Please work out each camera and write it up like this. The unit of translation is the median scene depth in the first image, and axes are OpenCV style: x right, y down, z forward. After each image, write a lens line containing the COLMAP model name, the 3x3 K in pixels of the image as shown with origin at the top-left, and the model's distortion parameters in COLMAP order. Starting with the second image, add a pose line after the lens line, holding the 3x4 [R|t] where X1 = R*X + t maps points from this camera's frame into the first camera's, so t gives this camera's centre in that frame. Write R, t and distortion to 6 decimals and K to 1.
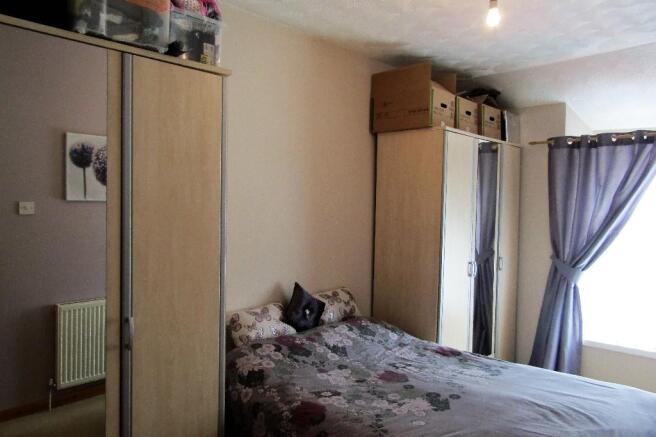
lens RADIAL K [[469.0, 0, 330.2], [0, 469.0, 215.9], [0, 0, 1]] dist [-0.007594, 0.004161]
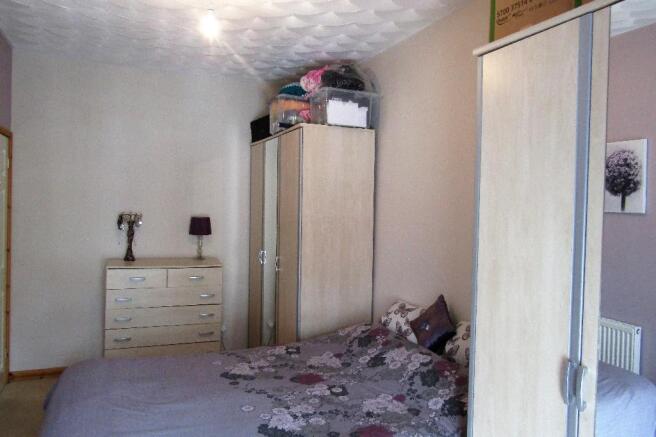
lens RADIAL K [[469.0, 0, 330.2], [0, 469.0, 215.9], [0, 0, 1]] dist [-0.007594, 0.004161]
pose [[-0.352811, 0.001546, -0.935693, 0.960970], [-0.049078, 0.998592, 0.020155, -0.028413], [0.934407, 0.053032, -0.352238, 1.301625]]
